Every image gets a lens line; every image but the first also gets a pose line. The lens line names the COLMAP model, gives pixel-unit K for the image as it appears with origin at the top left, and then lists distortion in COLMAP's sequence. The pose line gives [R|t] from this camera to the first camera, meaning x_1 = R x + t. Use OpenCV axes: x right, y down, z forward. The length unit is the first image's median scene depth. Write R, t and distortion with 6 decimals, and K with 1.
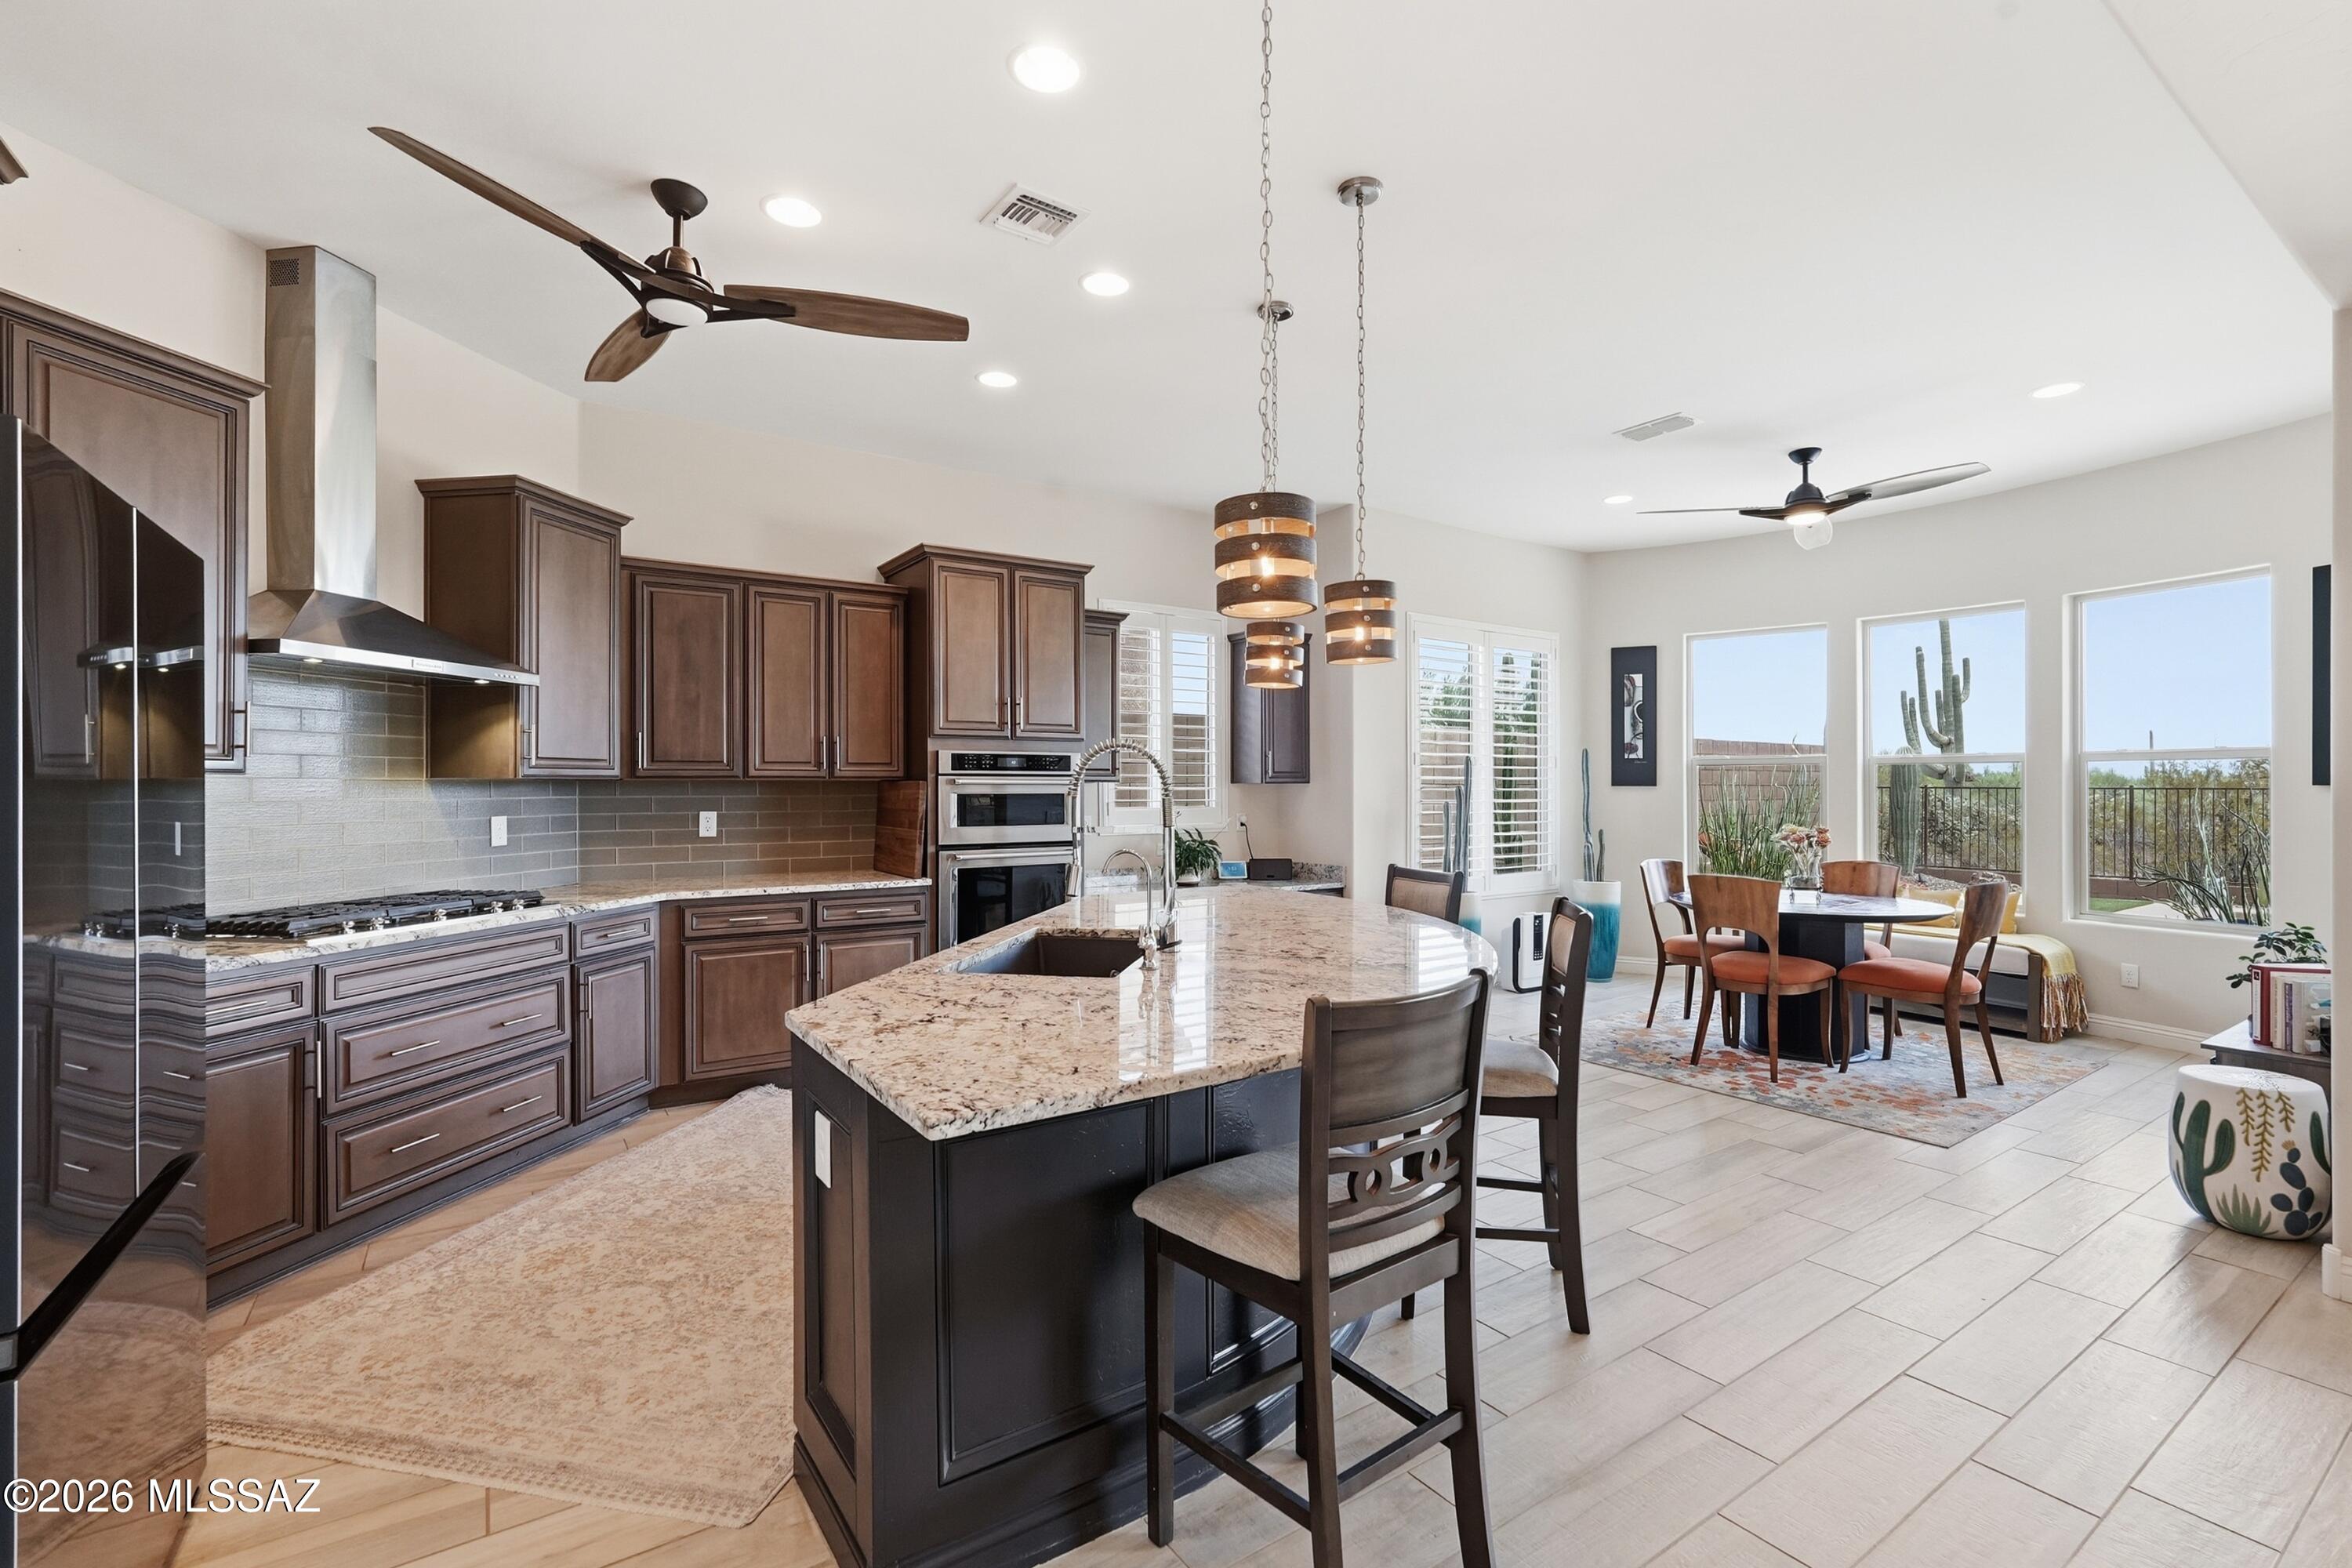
lens RADIAL K [[1039.5, 0, 1176.0], [0, 1039.5, 784.0], [0, 0, 1]] dist [-0.014765, 0.000038]
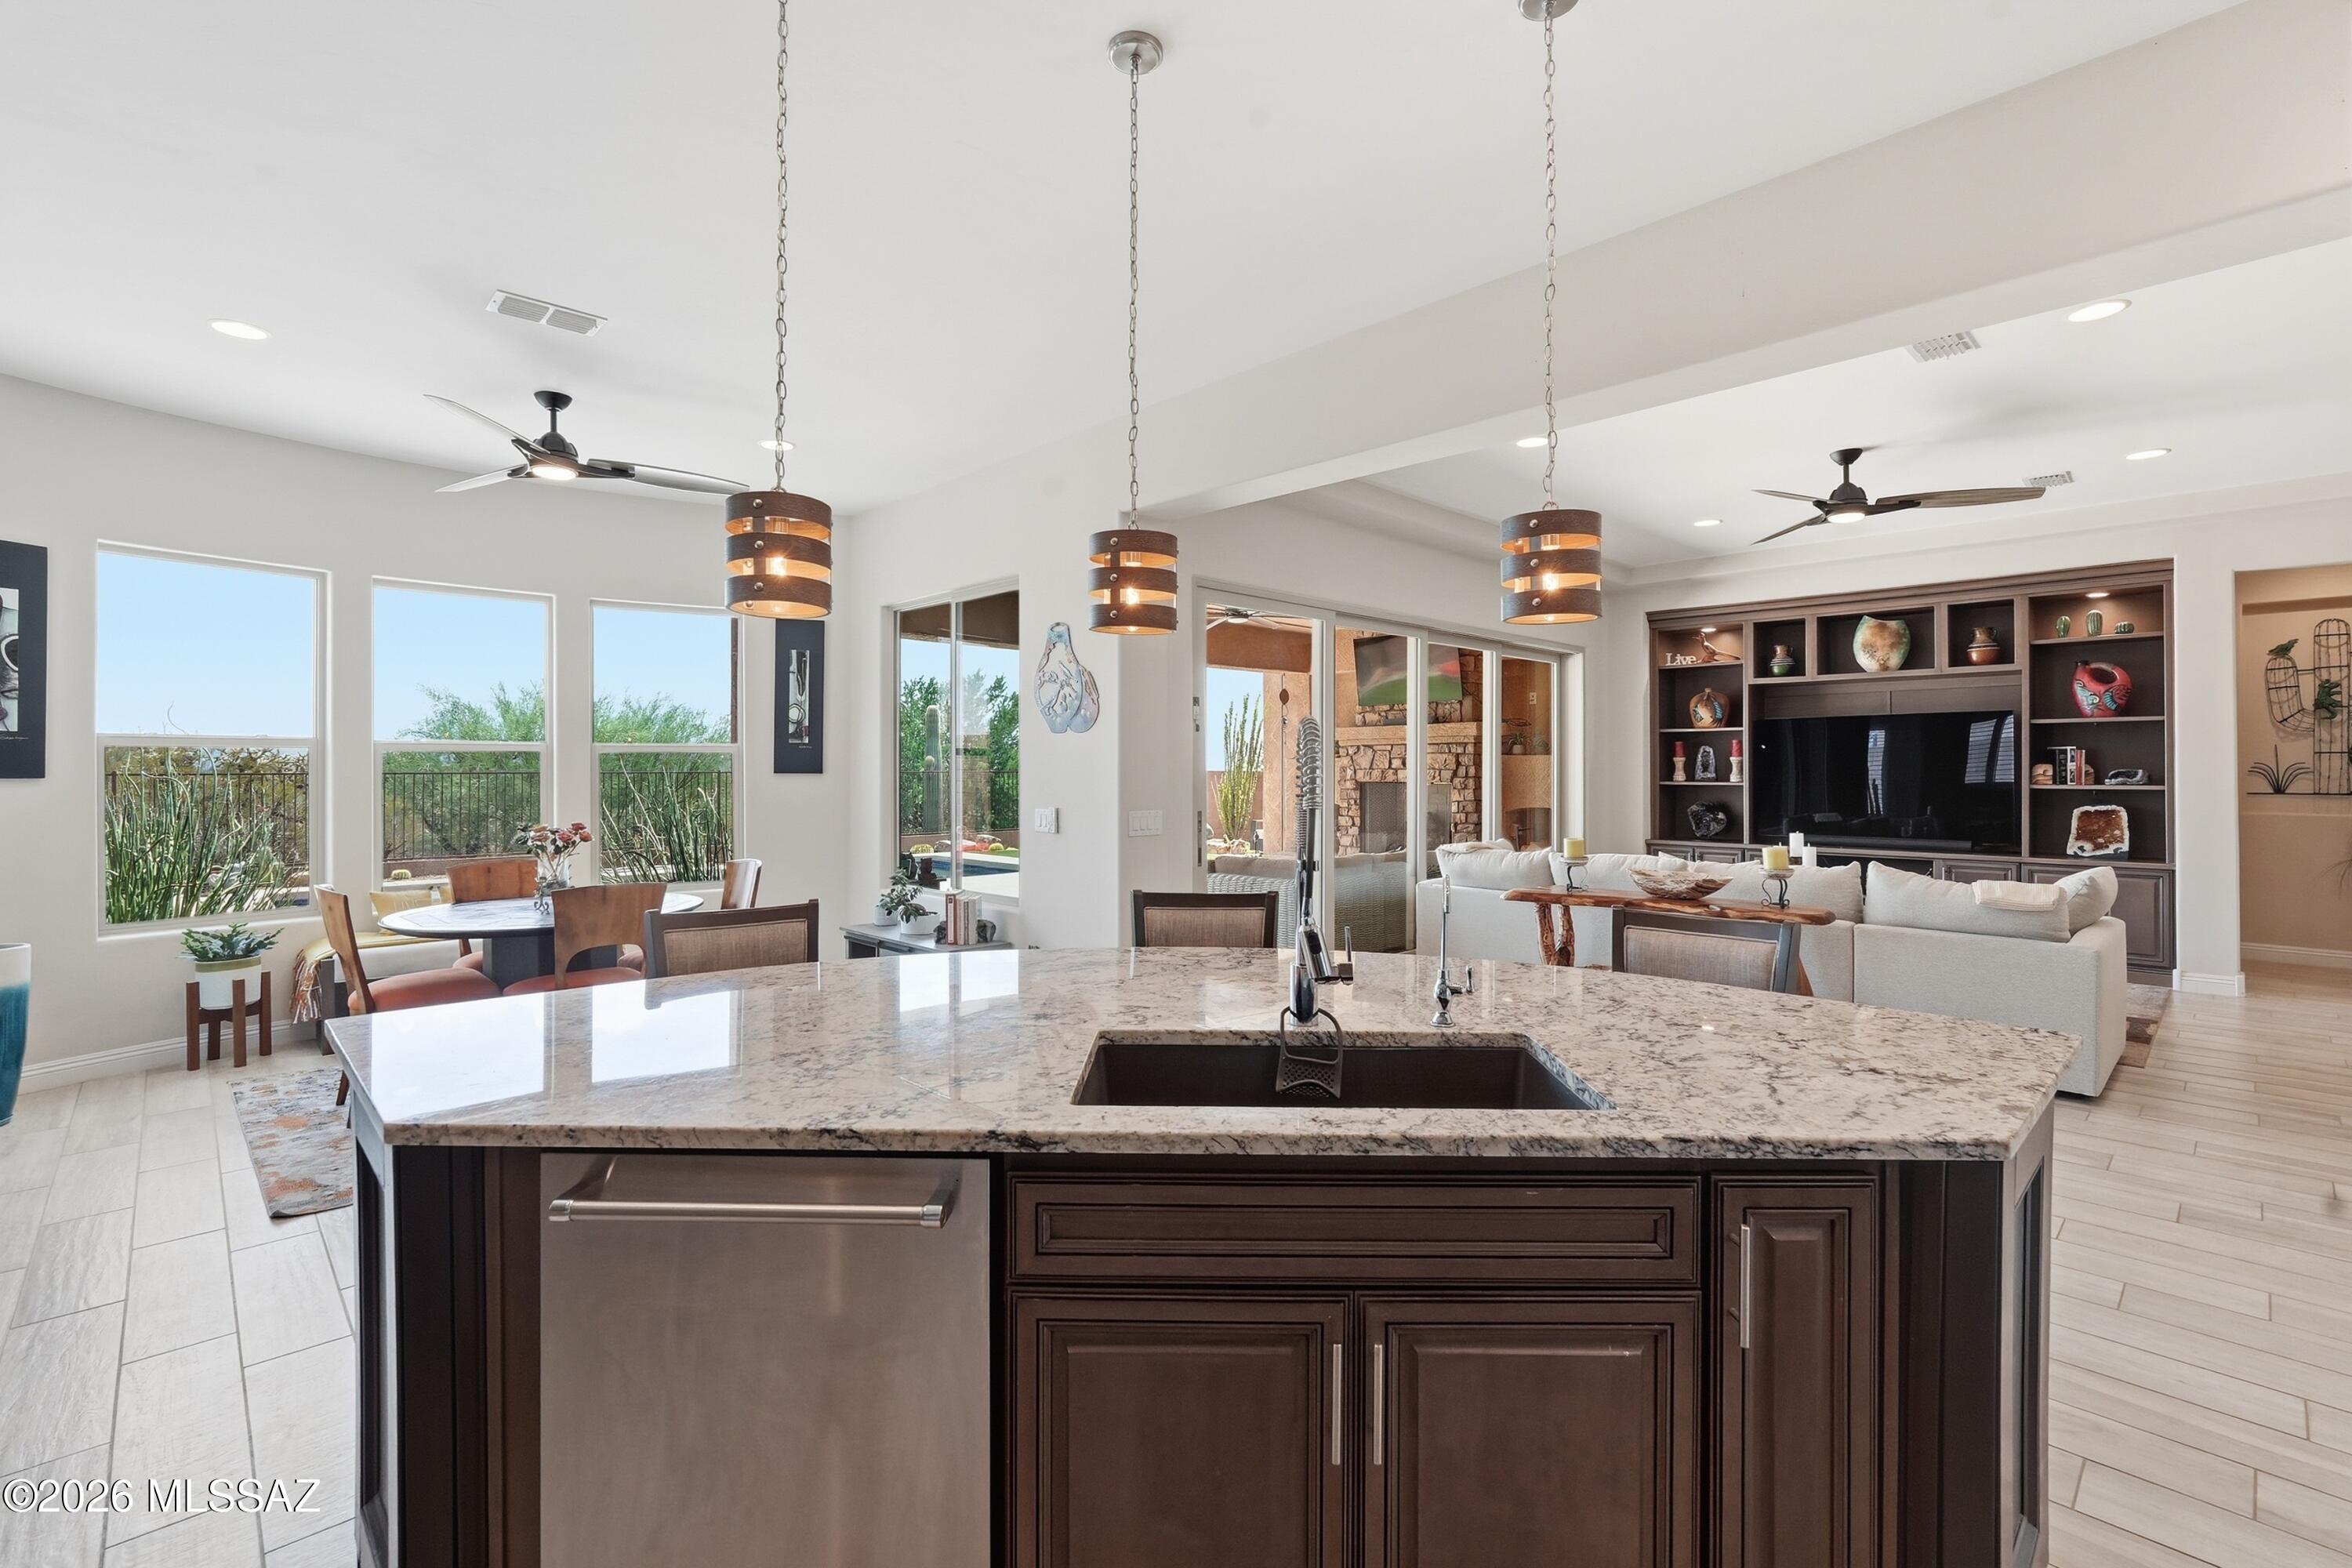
lens RADIAL K [[1048.6, 0, 1189.2], [0, 1048.6, 754.4], [0, 0, 1]] dist [-0.004443, -0.000156]
pose [[-0.178001, 0.013580, 0.983937, -0.385128], [-0.000423, 0.999904, -0.013877, -0.005607], [-0.984030, -0.002887, -0.177978, 0.673400]]
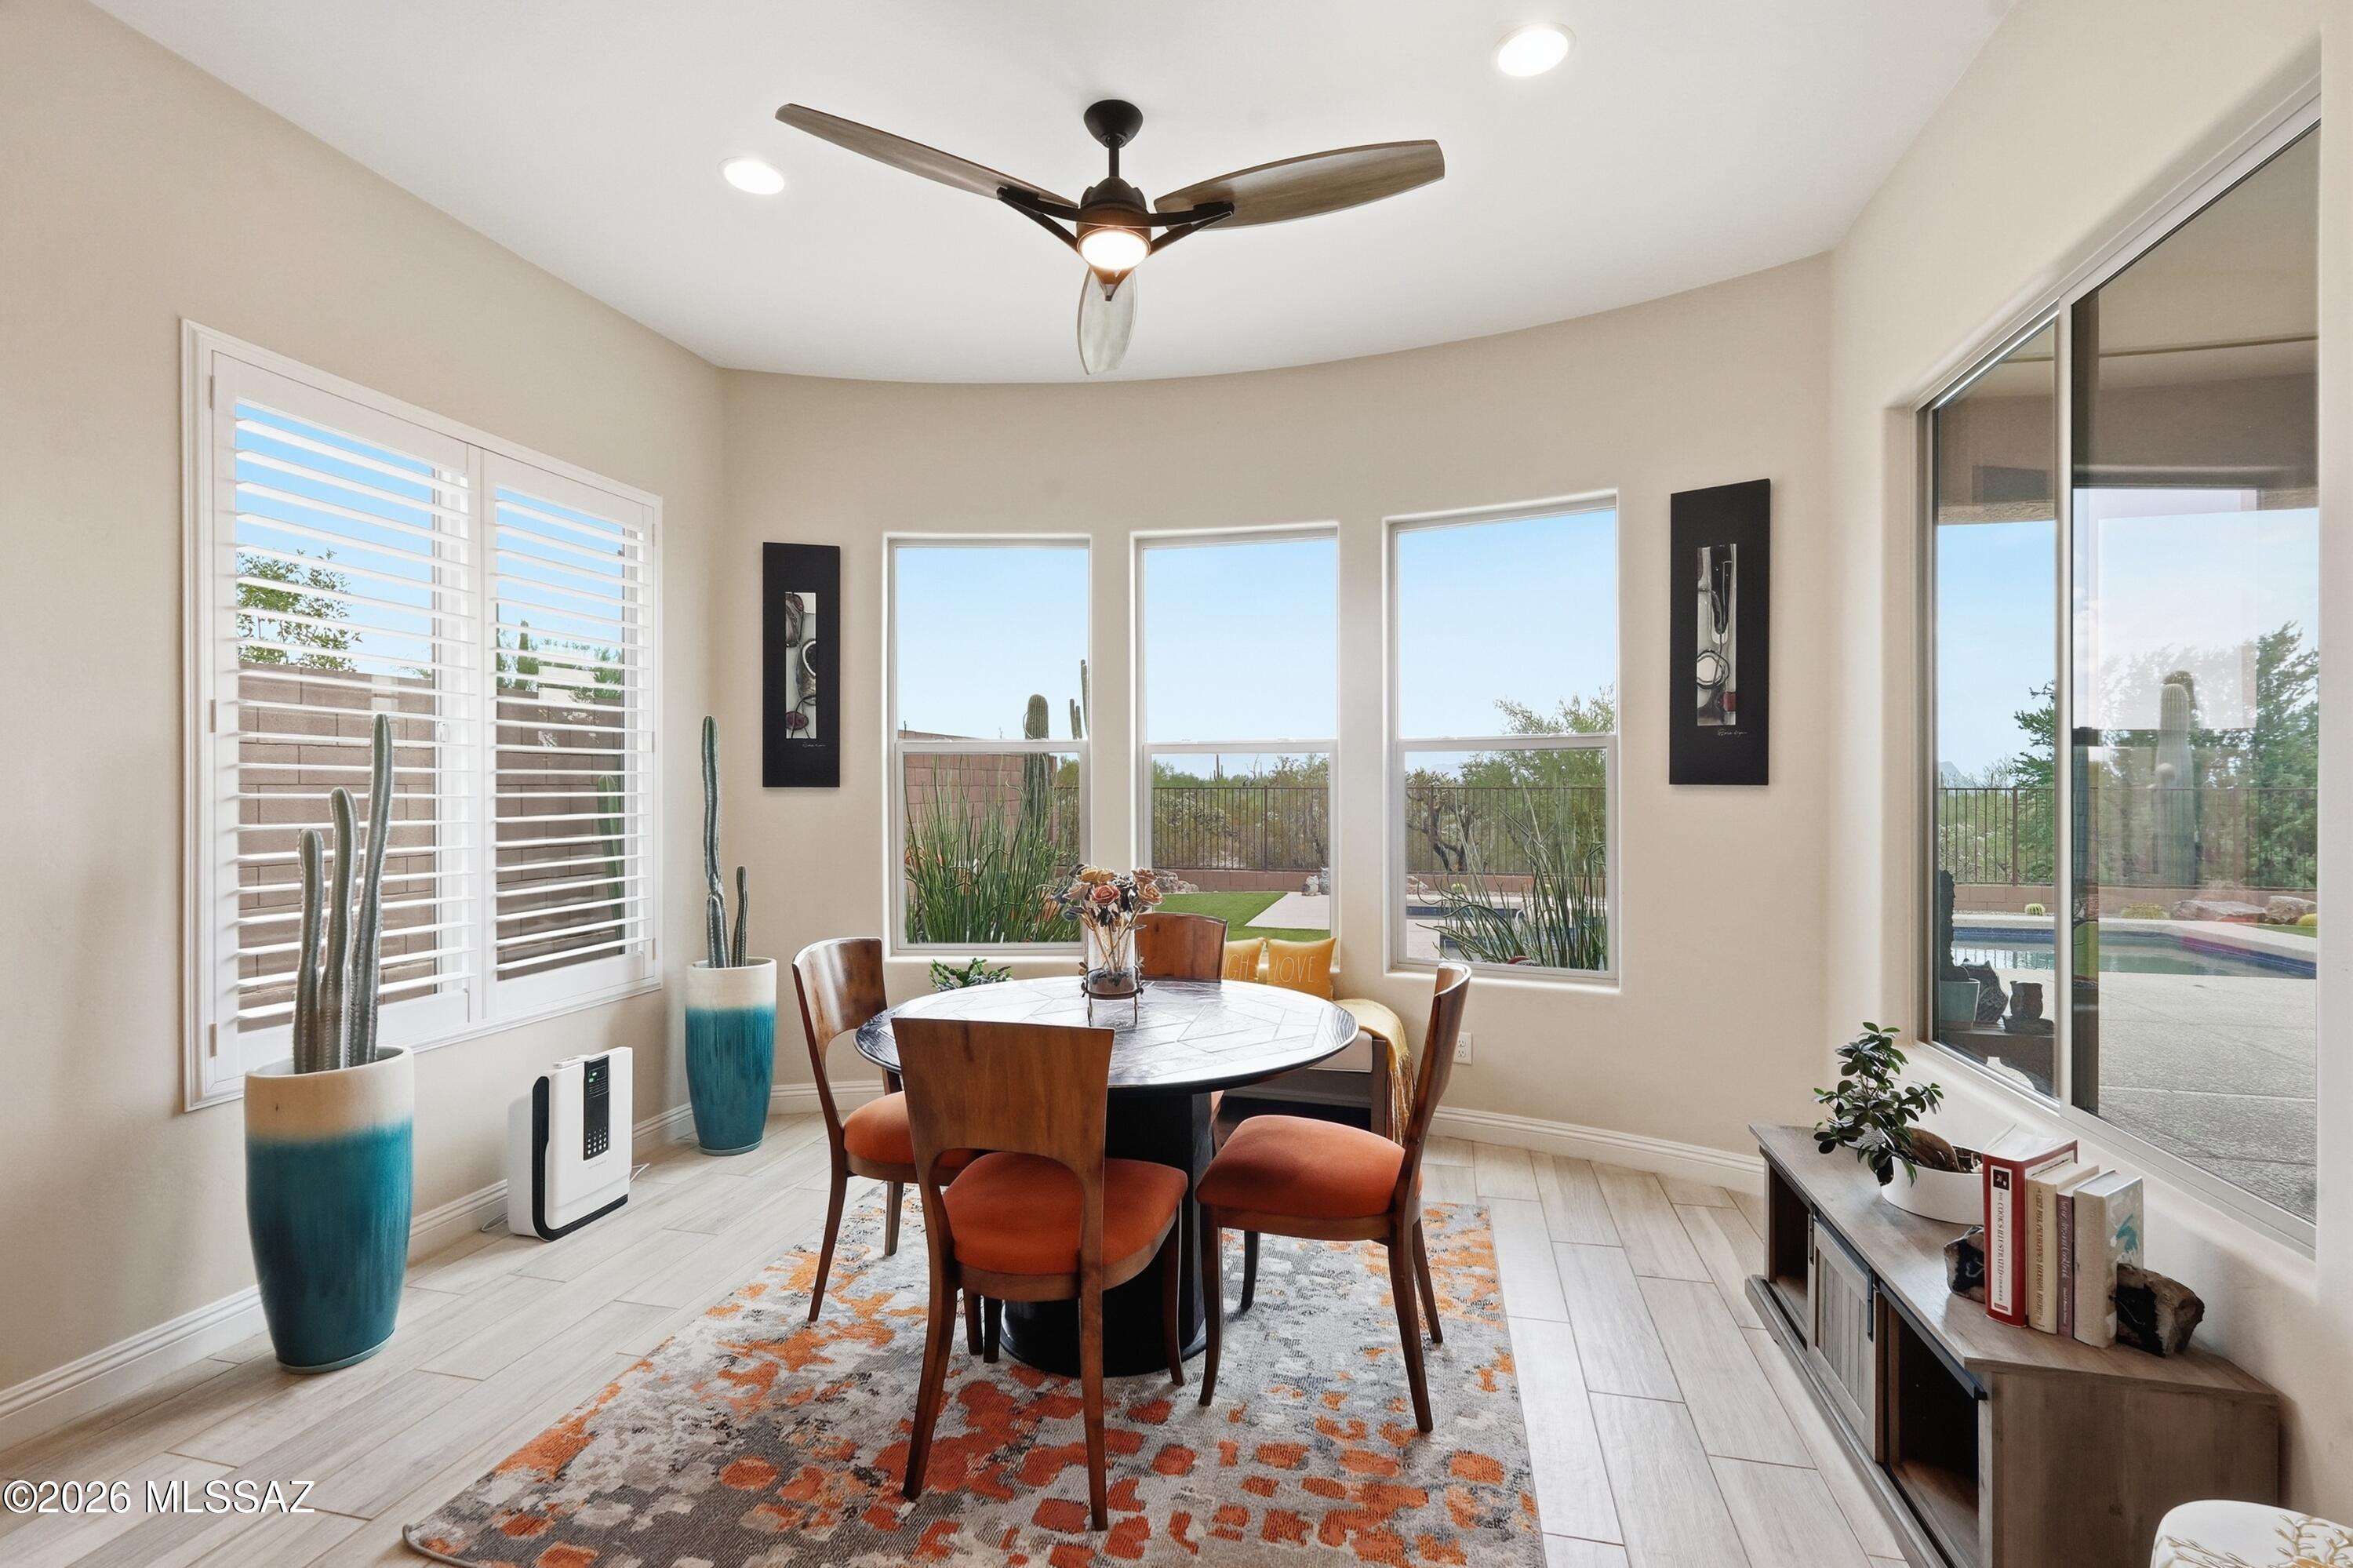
lens RADIAL K [[1049.0, 0, 1181.4], [0, 1049.0, 789.8], [0, 0, 1]] dist [-0.003024, -0.000132]
pose [[0.743001, -0.002284, 0.669287, 0.316887], [-0.001138, 0.999988, 0.004676, 0.000886], [-0.669290, -0.004236, 0.742989, 0.647663]]
